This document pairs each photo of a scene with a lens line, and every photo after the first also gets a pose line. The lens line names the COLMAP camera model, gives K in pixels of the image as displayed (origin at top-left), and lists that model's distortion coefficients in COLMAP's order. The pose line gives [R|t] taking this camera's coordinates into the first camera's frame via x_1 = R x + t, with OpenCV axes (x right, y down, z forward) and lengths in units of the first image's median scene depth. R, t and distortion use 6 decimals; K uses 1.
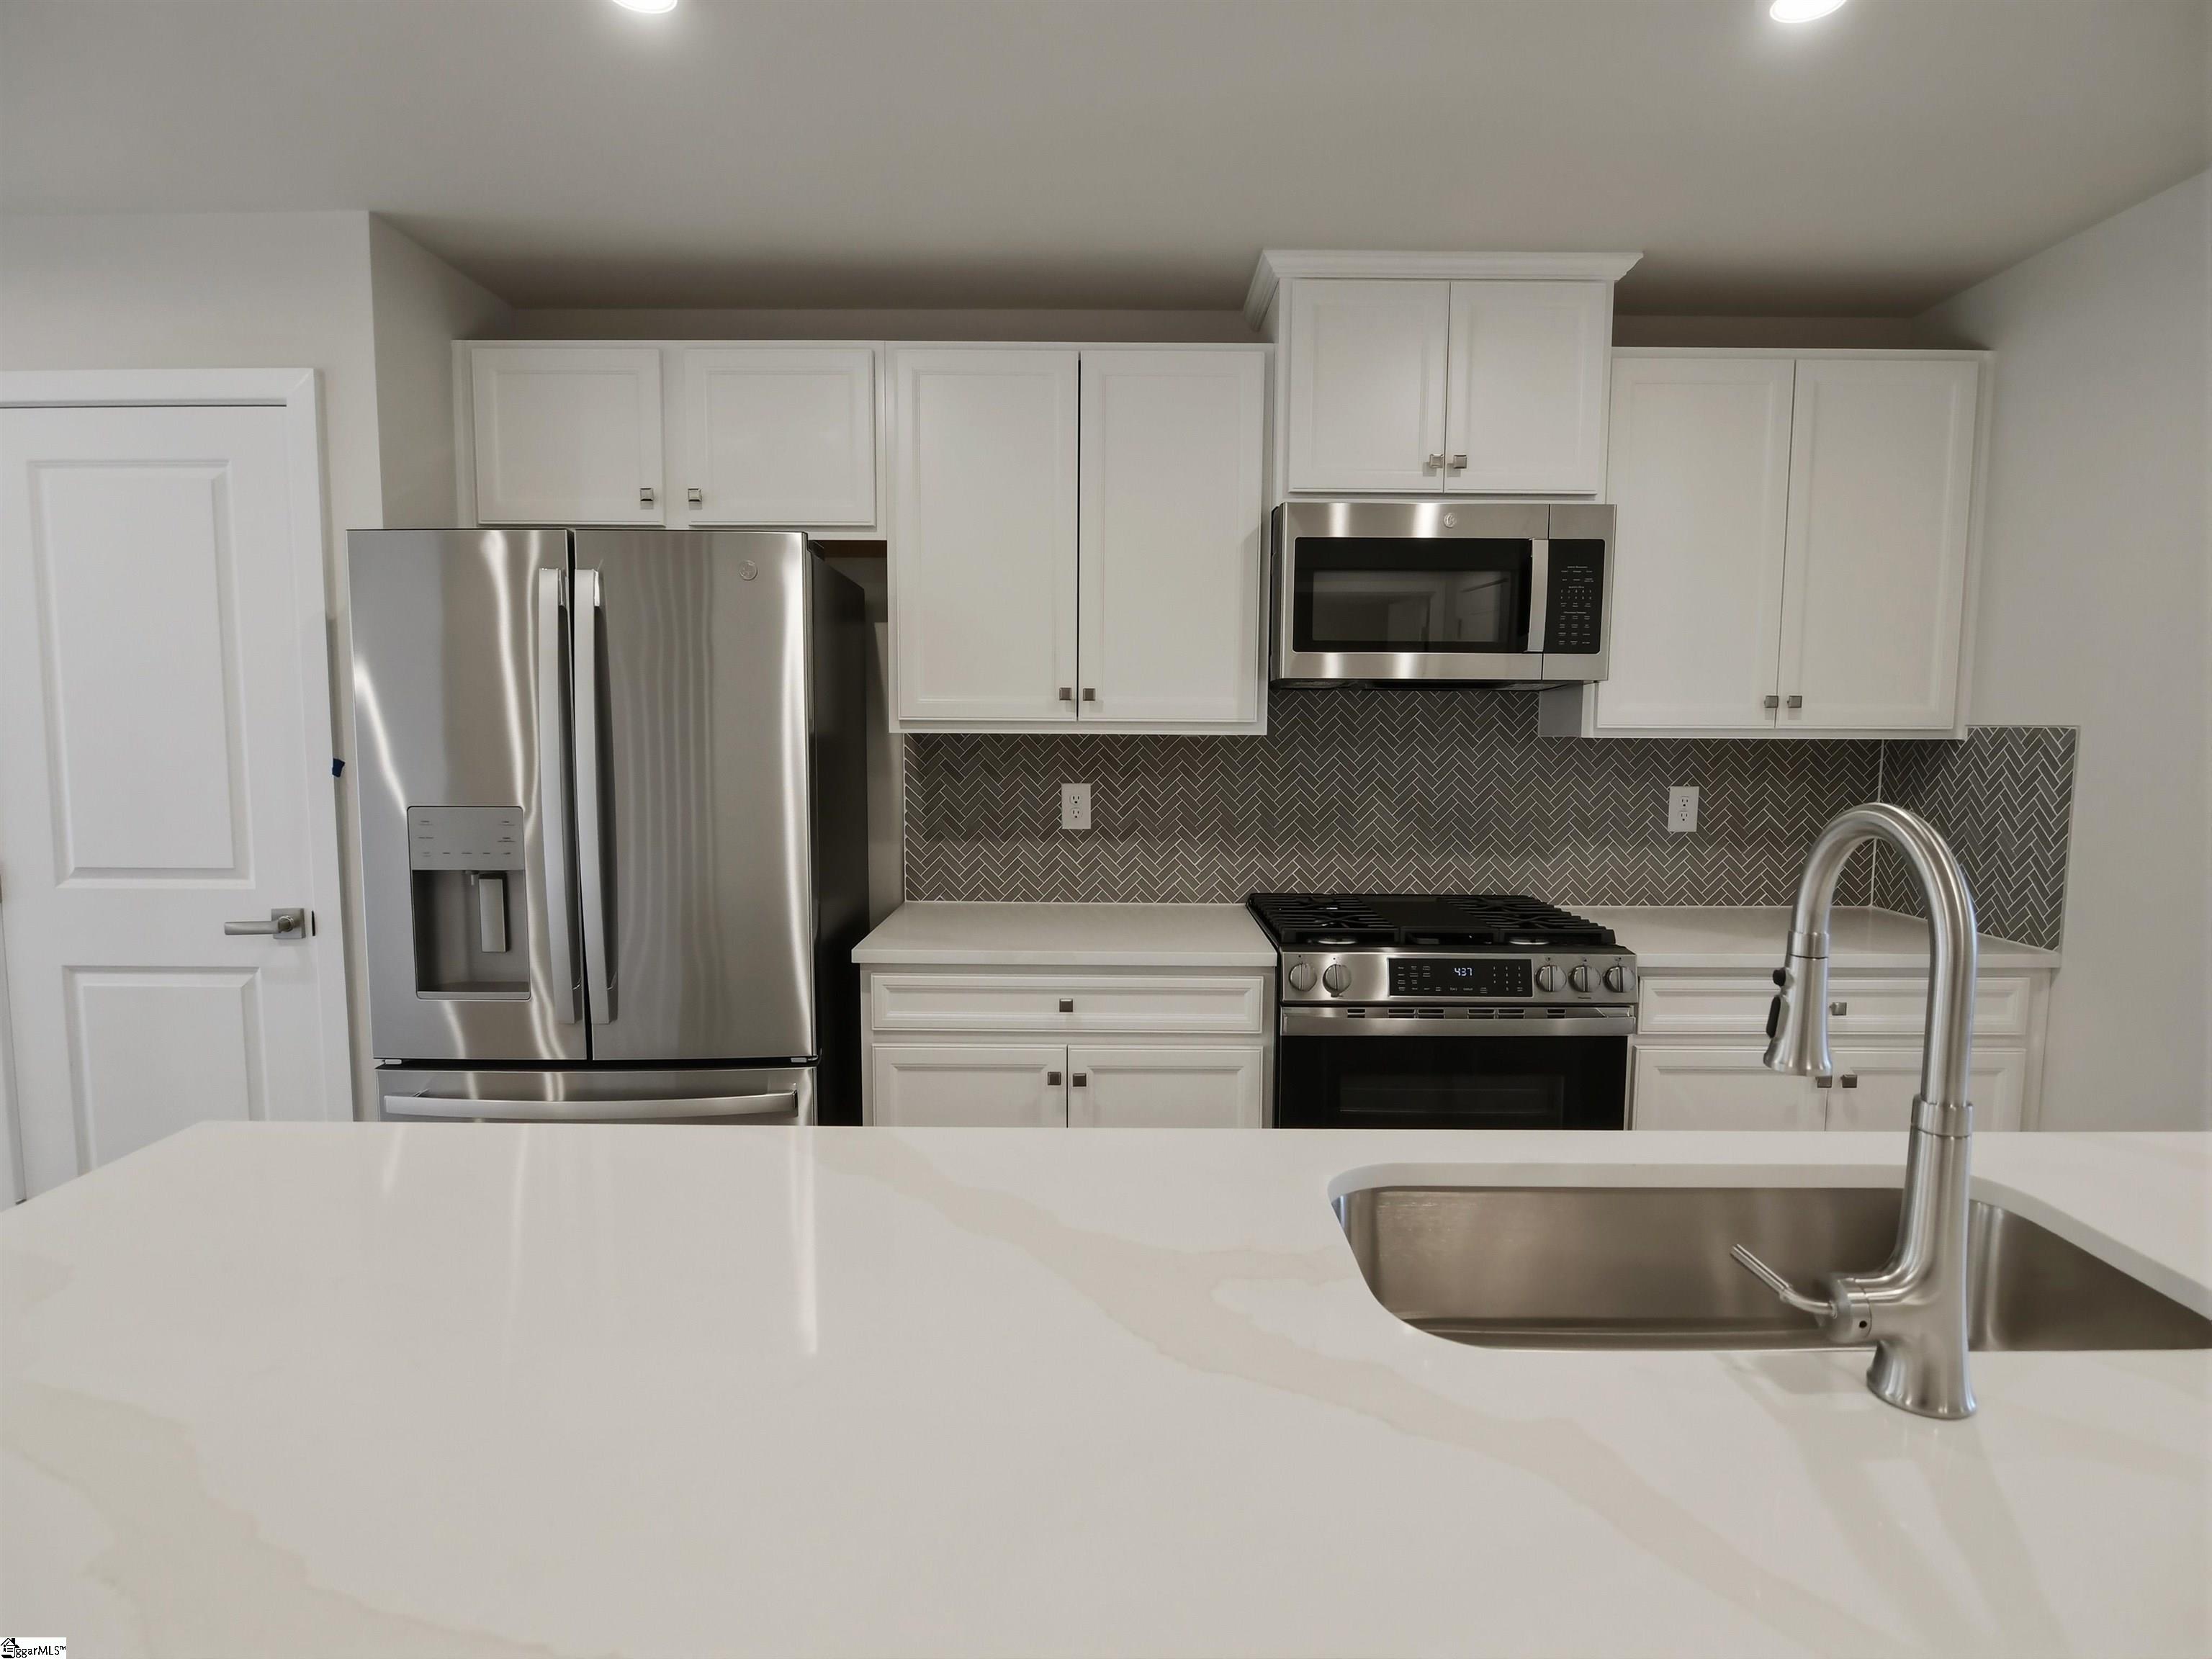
lens RADIAL K [[1195.9, 0, 1106.0], [0, 1195.9, 829.5], [0, 0, 1]] dist [-0.001330, -0.000088]
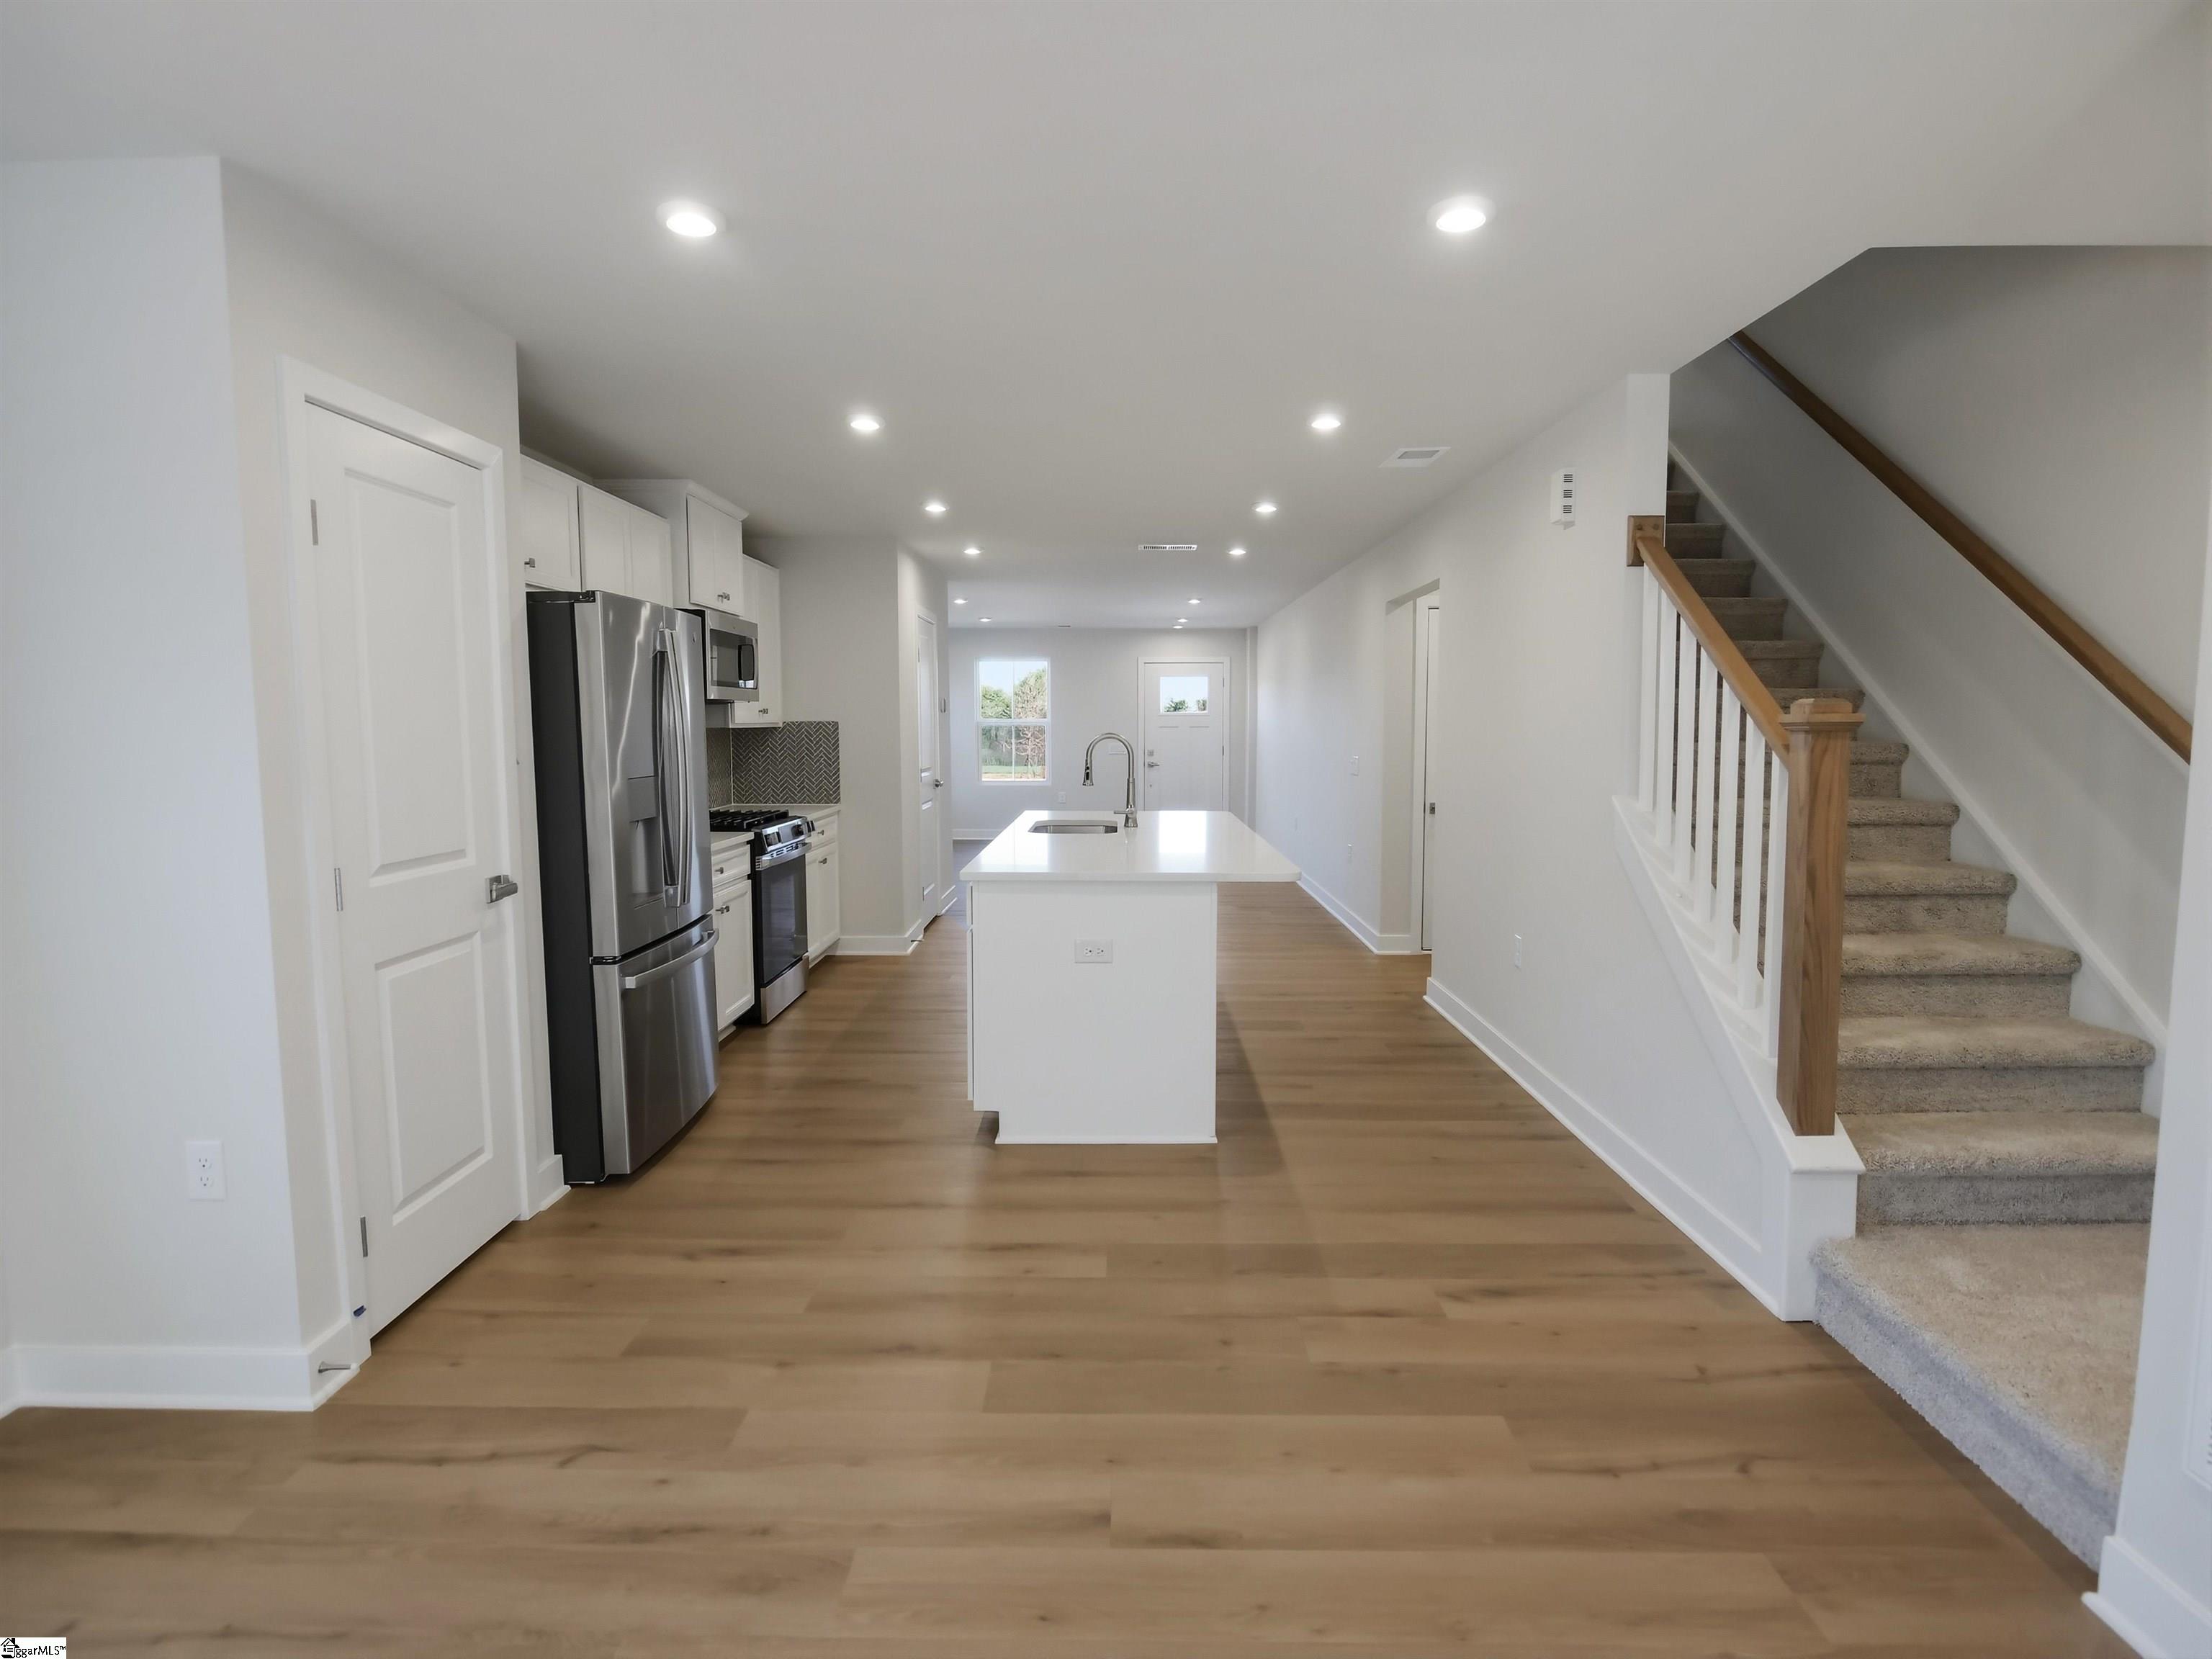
lens RADIAL K [[1195.9, 0, 1106.0], [0, 1195.9, 829.5], [0, 0, 1]] dist [-0.001330, -0.000088]
pose [[0.017648, -0.095852, 0.995239, -1.862940], [0.096643, 0.990897, 0.093720, -0.035454], [-0.995163, 0.094529, 0.026751, 0.330625]]
